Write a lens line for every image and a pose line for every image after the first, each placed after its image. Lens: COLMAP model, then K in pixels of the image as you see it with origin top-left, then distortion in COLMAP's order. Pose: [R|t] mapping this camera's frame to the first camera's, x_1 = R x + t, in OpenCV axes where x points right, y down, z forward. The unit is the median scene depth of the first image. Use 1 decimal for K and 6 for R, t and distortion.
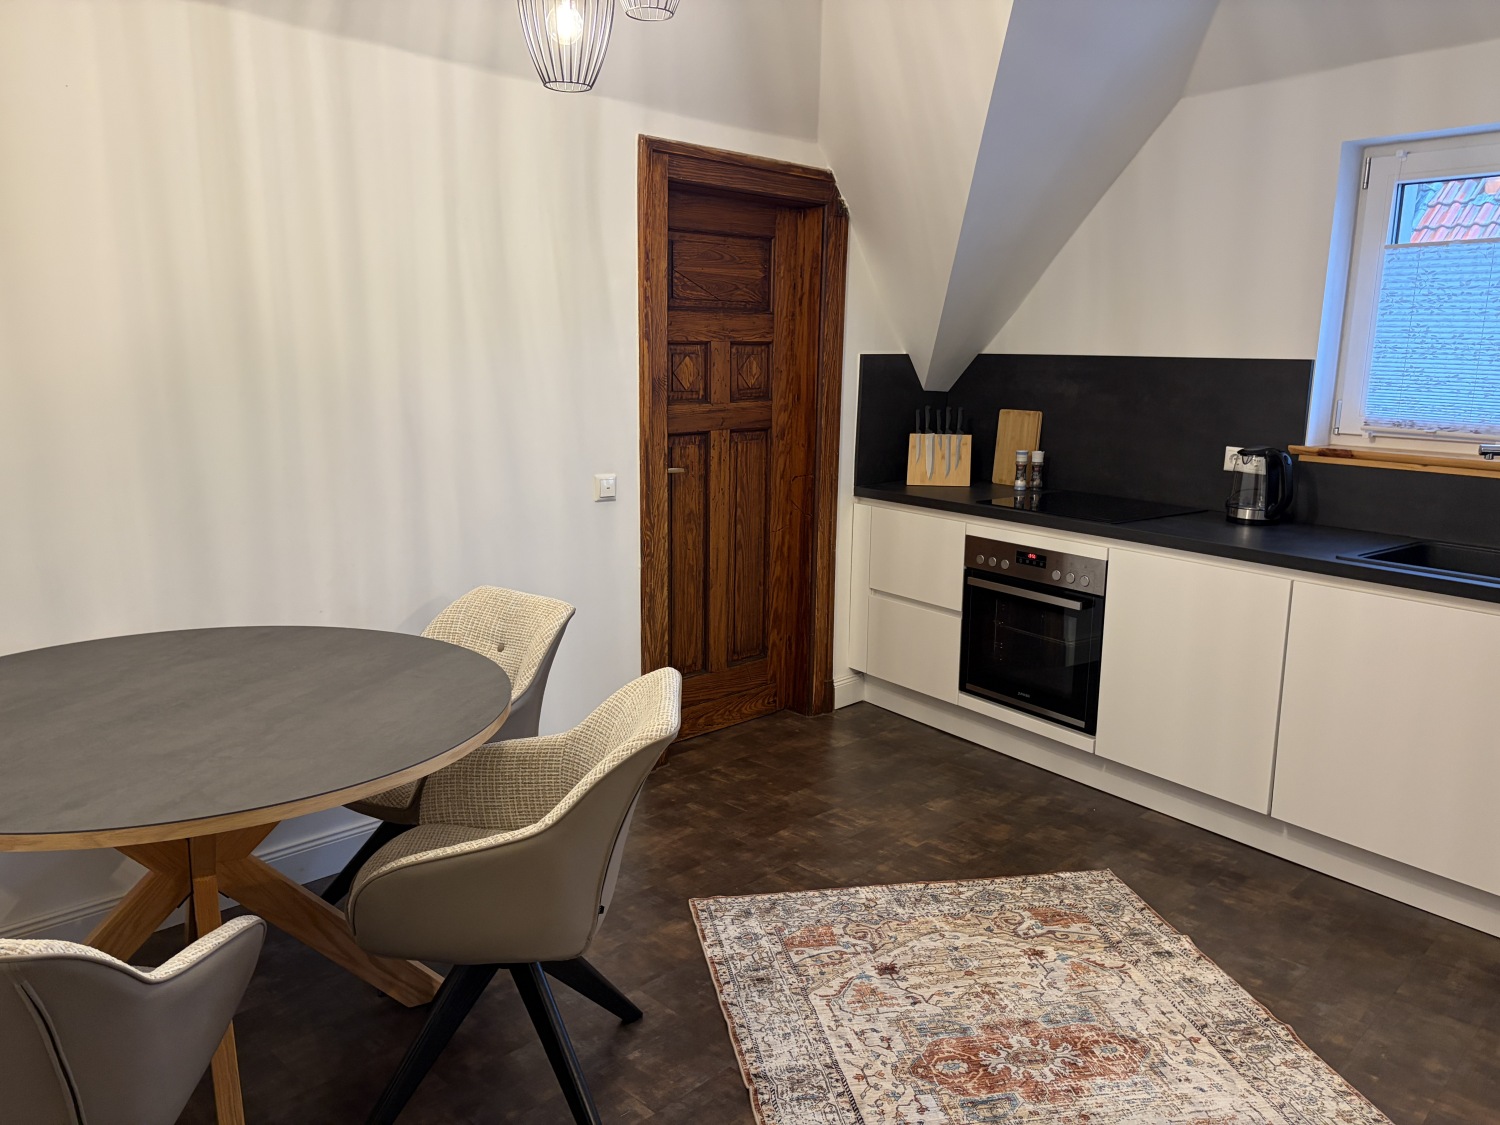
lens RADIAL K [[1134.2, 0, 750.0], [0, 1134.2, 562.5], [0, 0, 1]] dist [0.044880, -0.039753]
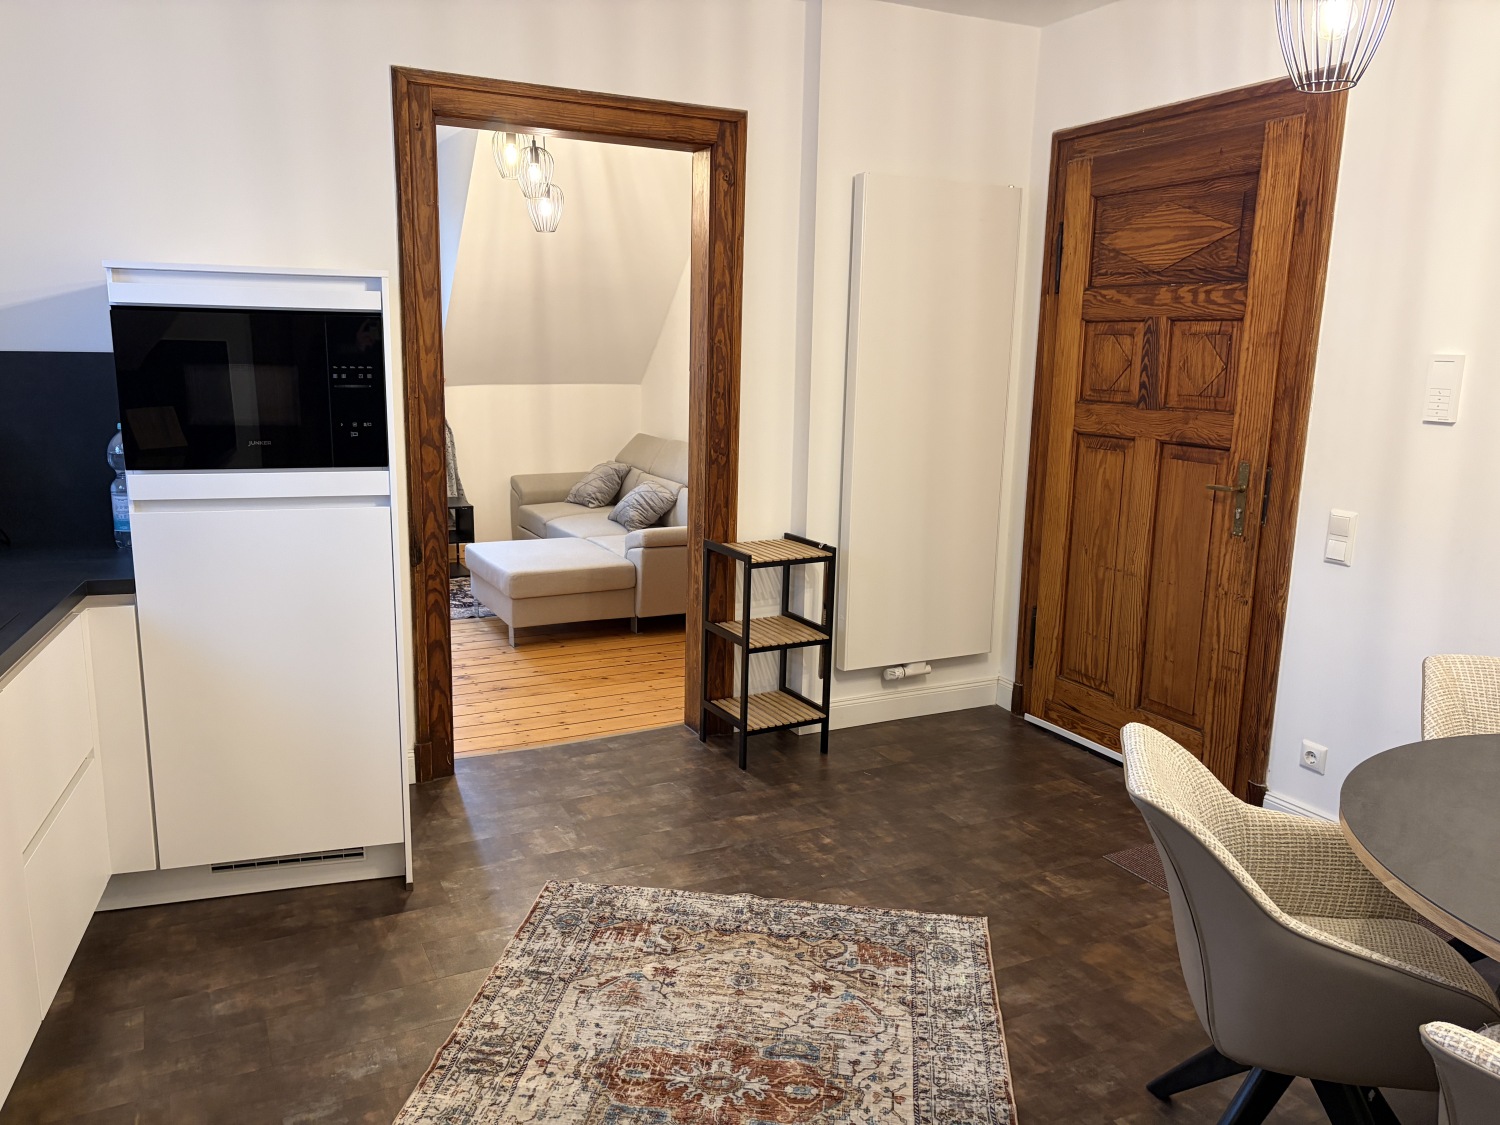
lens RADIAL K [[1134.2, 0, 750.0], [0, 1134.2, 562.5], [0, 0, 1]] dist [0.044880, -0.039753]
pose [[-0.946023, -0.090647, 0.311164, -0.030166], [0.033906, 0.927141, 0.373175, -0.223508], [-0.322321, 0.363582, -0.874024, 1.082239]]
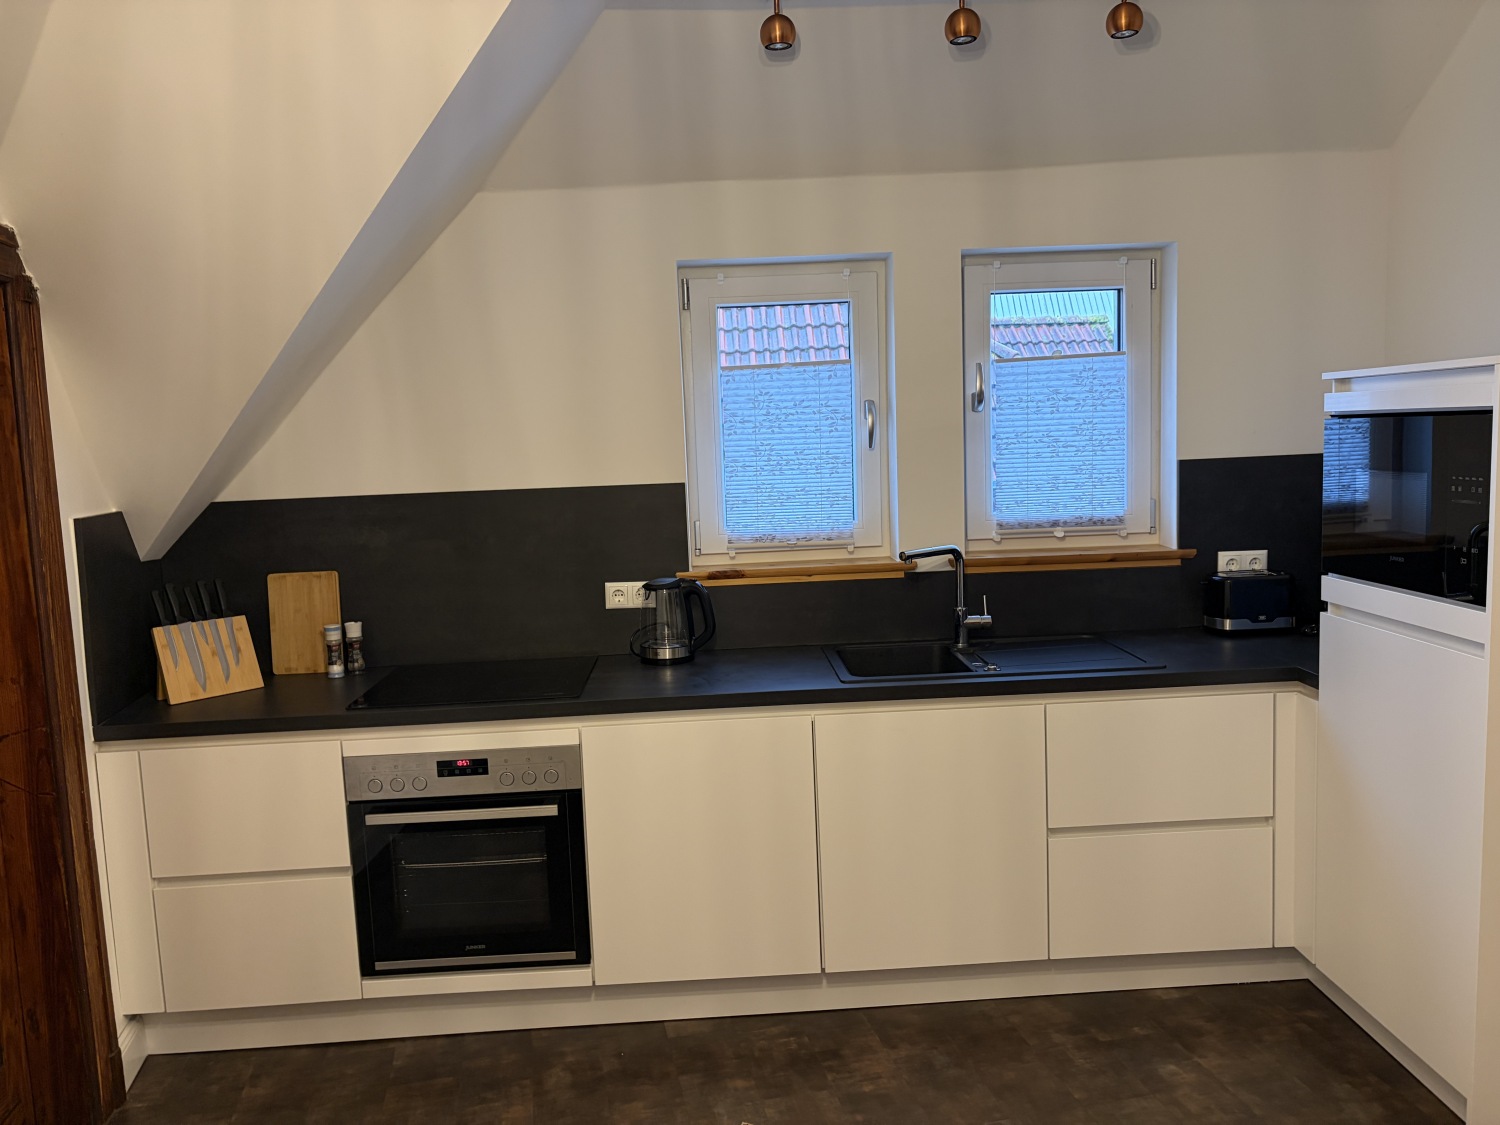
lens RADIAL K [[1134.2, 0, 750.0], [0, 1134.2, 562.5], [0, 0, 1]] dist [0.044880, -0.039753]
pose [[0.565365, -0.129165, 0.814665, -0.252040], [0.204647, 0.978747, 0.013158, -0.111234], [-0.799050, 0.159280, 0.579783, 0.410356]]
